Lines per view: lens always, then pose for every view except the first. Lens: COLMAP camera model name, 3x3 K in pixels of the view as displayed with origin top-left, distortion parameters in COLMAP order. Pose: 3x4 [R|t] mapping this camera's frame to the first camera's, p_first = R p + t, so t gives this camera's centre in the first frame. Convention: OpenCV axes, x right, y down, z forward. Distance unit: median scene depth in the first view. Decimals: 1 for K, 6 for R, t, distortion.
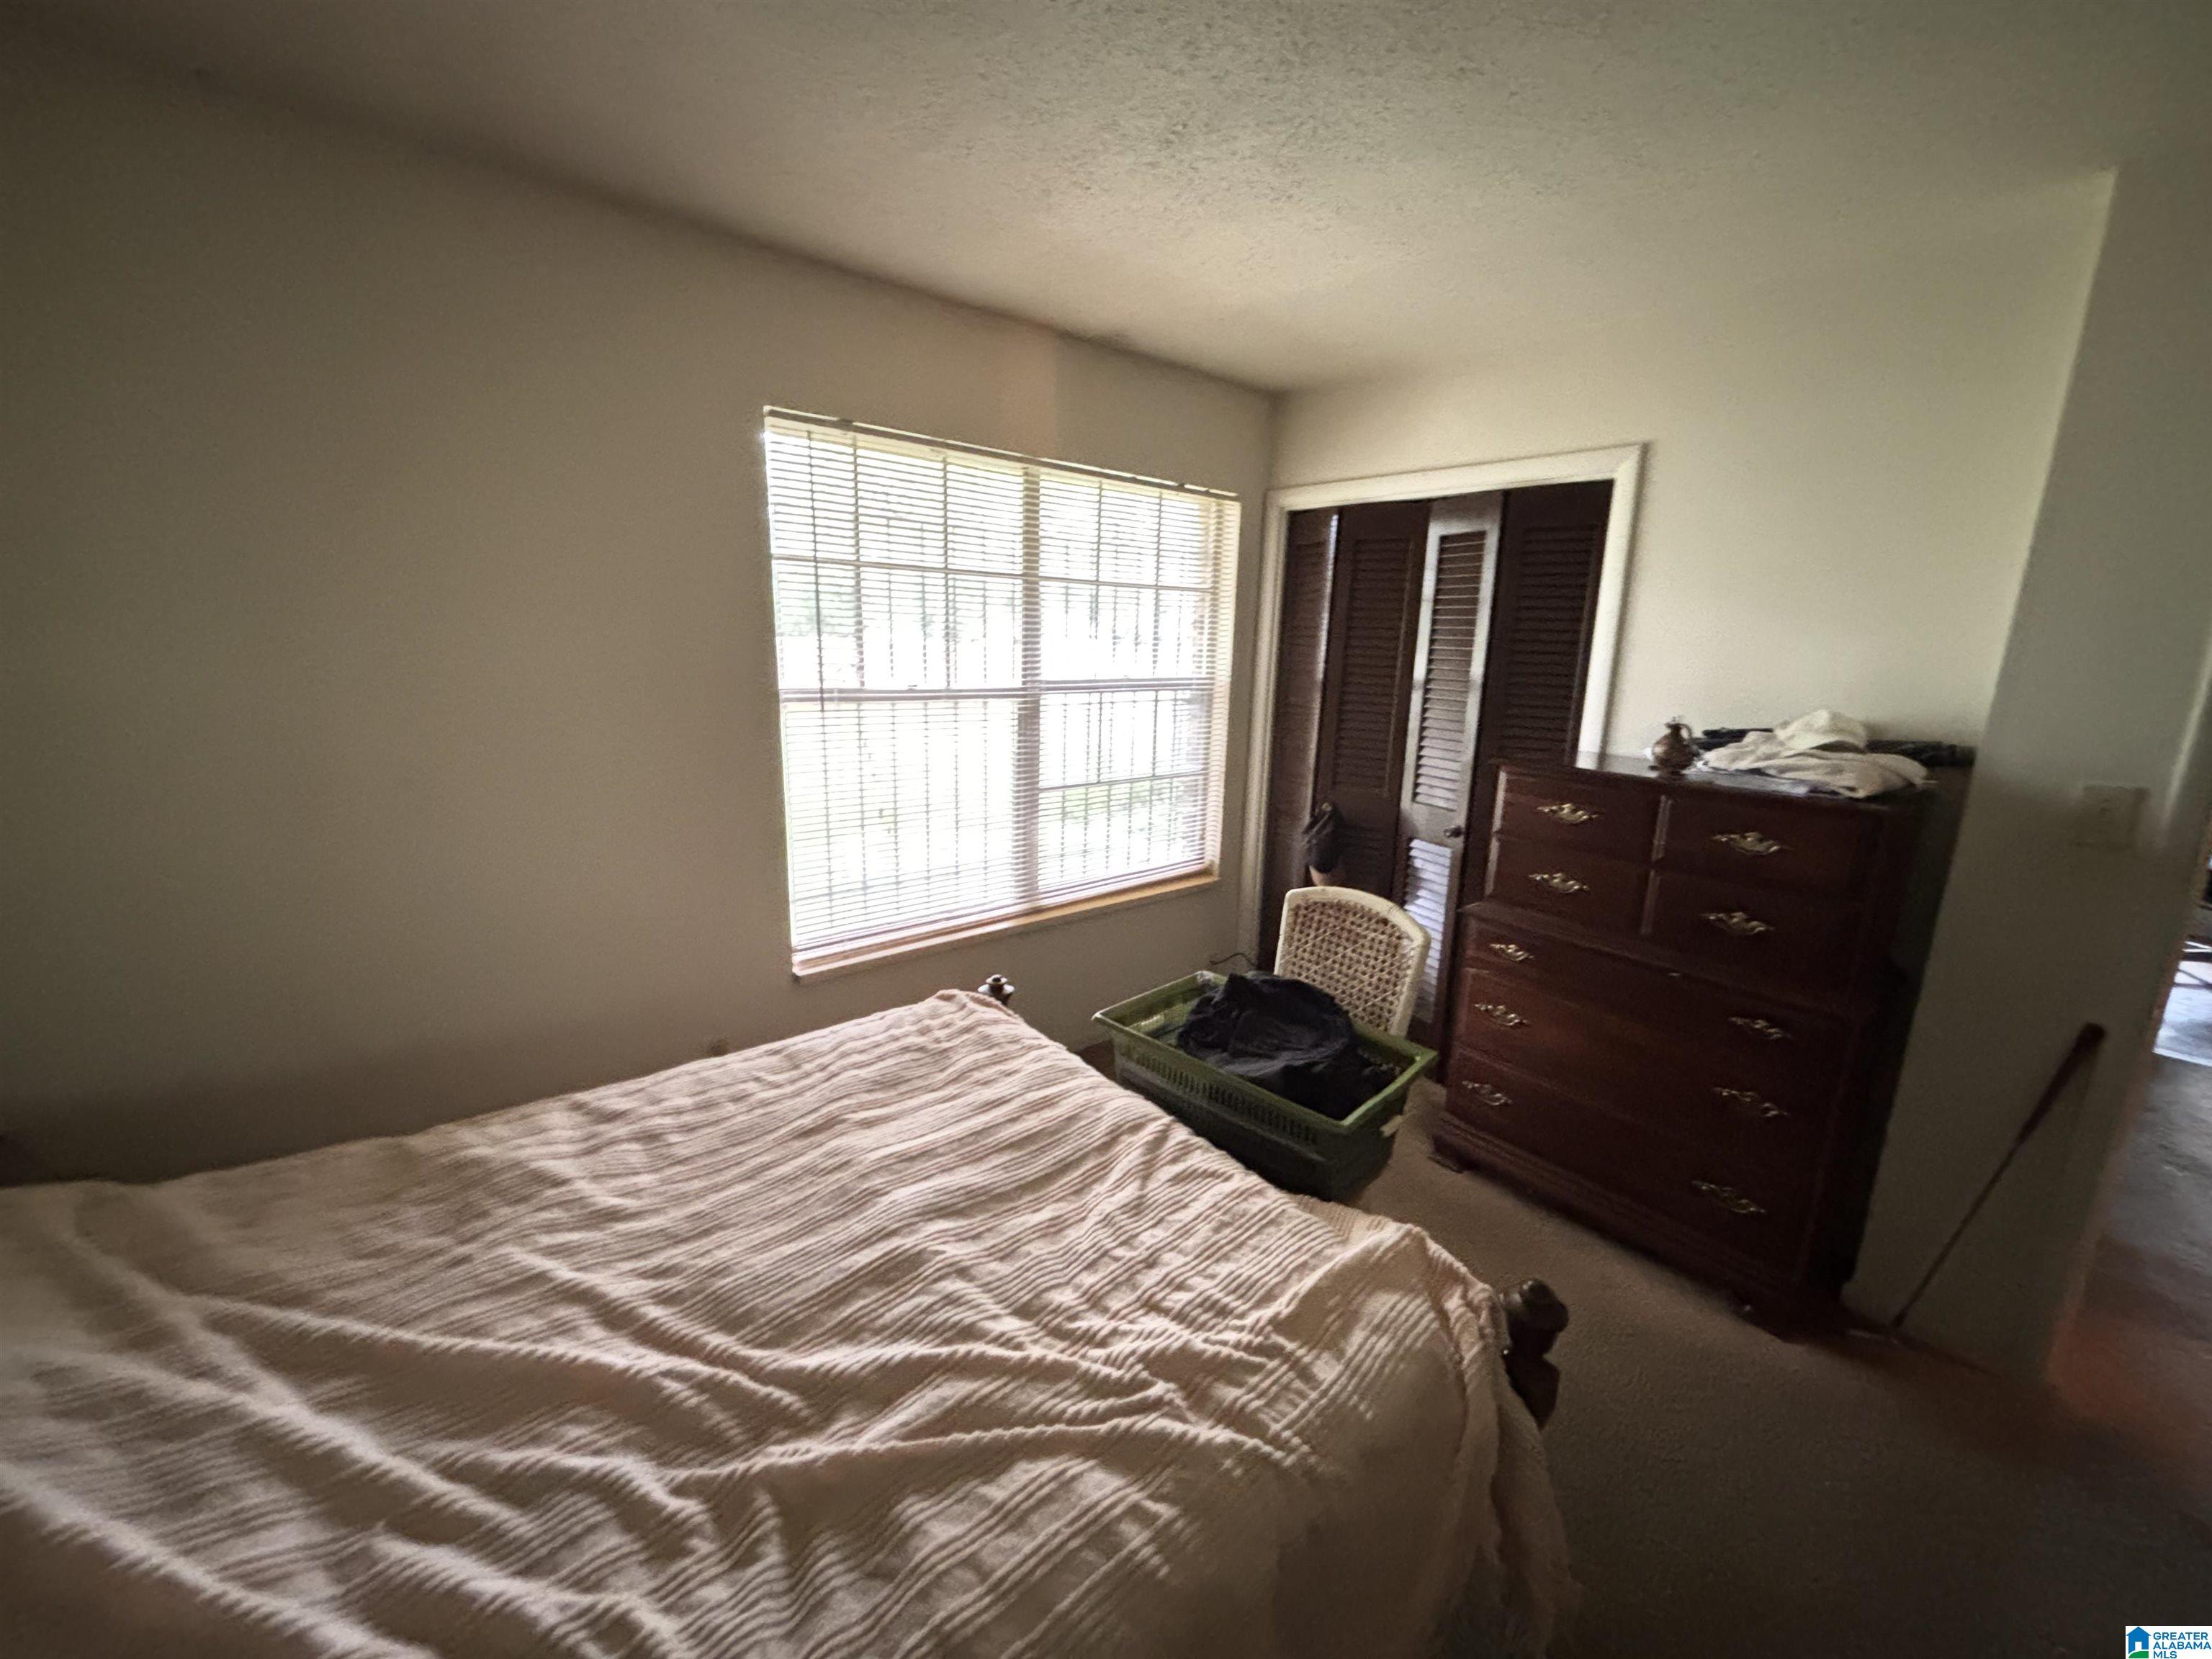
lens RADIAL K [[890.4, 0, 1106.0], [0, 890.4, 829.5], [0, 0, 1]] dist [0.000406, -0.000209]
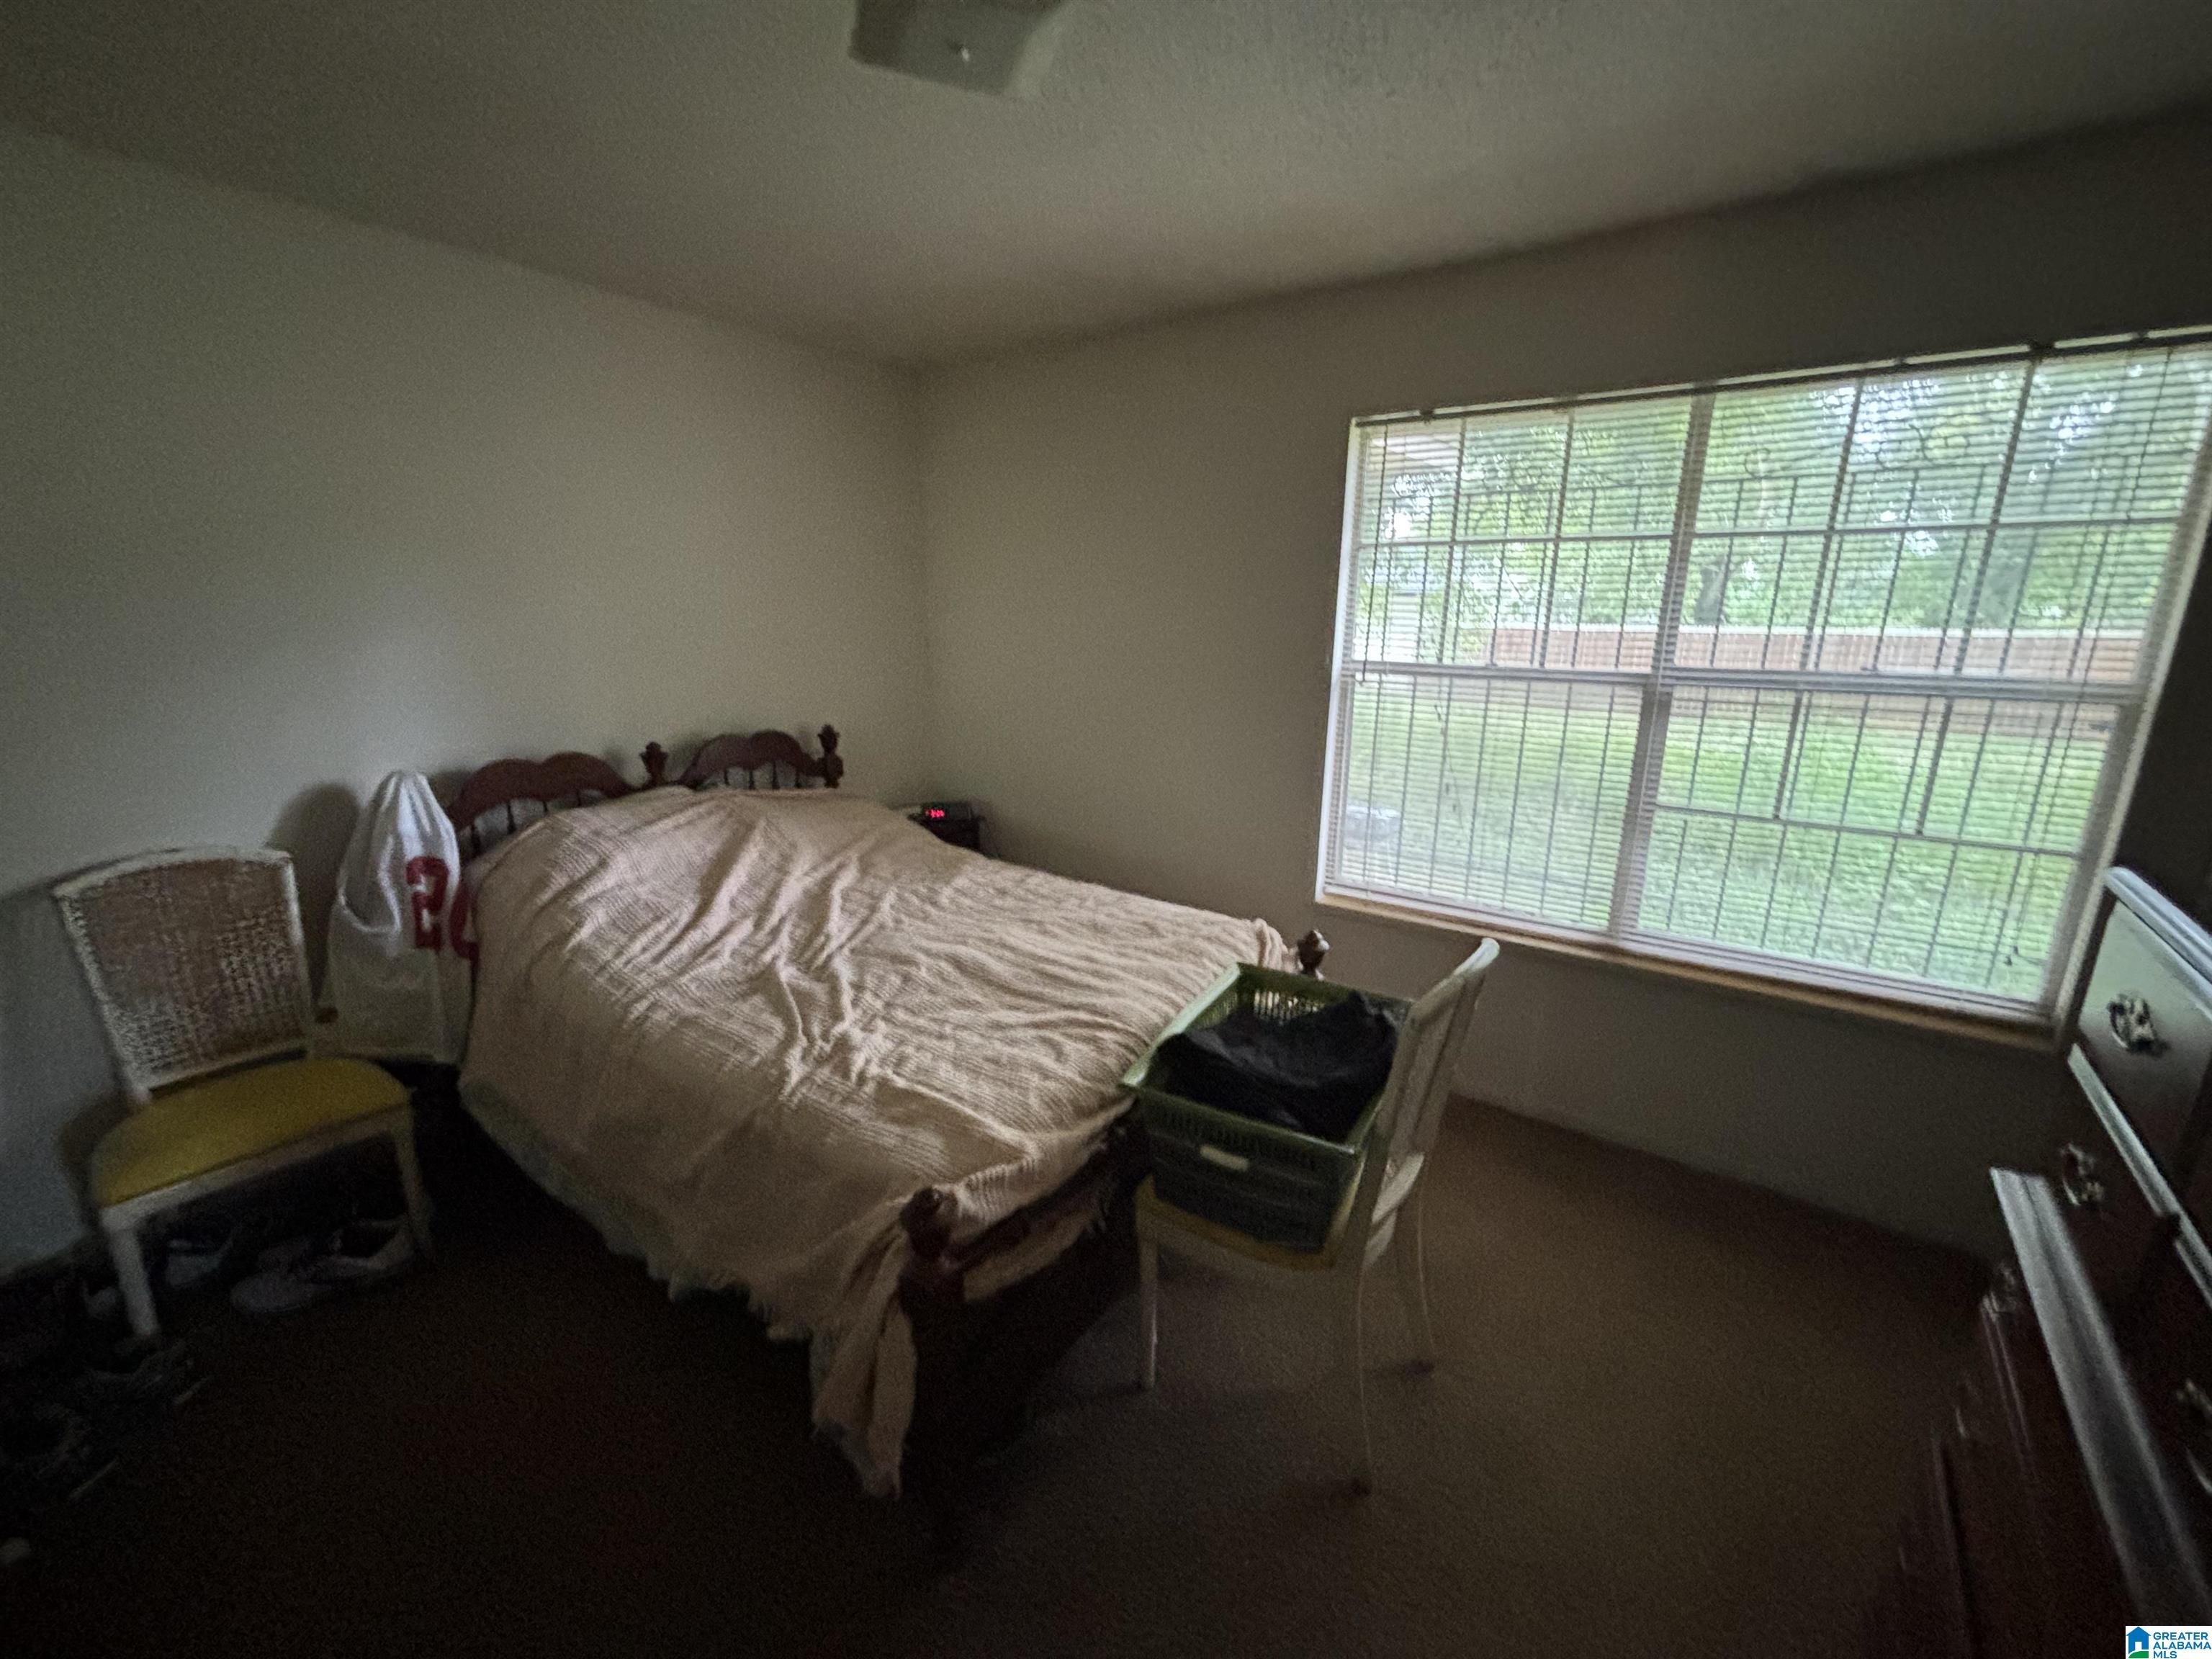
lens RADIAL K [[890.4, 0, 1106.0], [0, 890.4, 829.5], [0, 0, 1]] dist [0.000406, -0.000209]
pose [[0.249286, 0.208492, -0.945721, 1.203712], [-0.214265, 0.964223, 0.156092, -0.095624], [0.944429, 0.163724, 0.285040, 0.685996]]
